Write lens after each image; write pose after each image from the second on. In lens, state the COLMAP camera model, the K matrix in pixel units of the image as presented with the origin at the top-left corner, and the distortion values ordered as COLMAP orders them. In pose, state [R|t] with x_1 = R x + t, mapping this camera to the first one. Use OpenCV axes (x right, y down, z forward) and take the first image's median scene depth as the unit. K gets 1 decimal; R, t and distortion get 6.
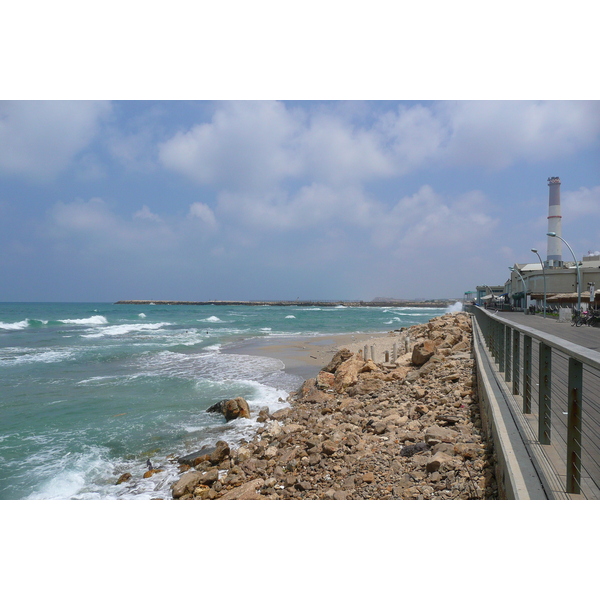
lens RADIAL K [[526.1, 0, 300.0], [0, 526.1, 300.0], [0, 0, 1]] dist [0.002479, 0.000252]
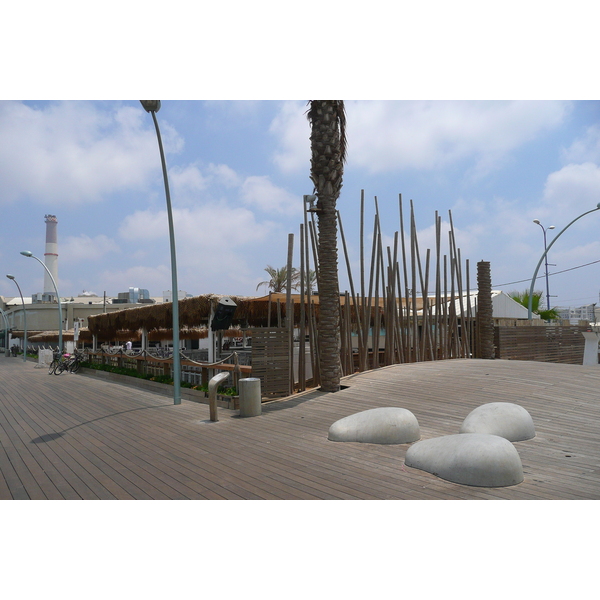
lens RADIAL K [[526.1, 0, 300.0], [0, 526.1, 300.0], [0, 0, 1]] dist [0.002479, 0.000252]
pose [[0.628028, 0.034533, 0.777424, 0.071110], [0.020378, 0.997942, -0.060791, -0.001506], [-0.777924, 0.054021, 0.626033, 0.113859]]
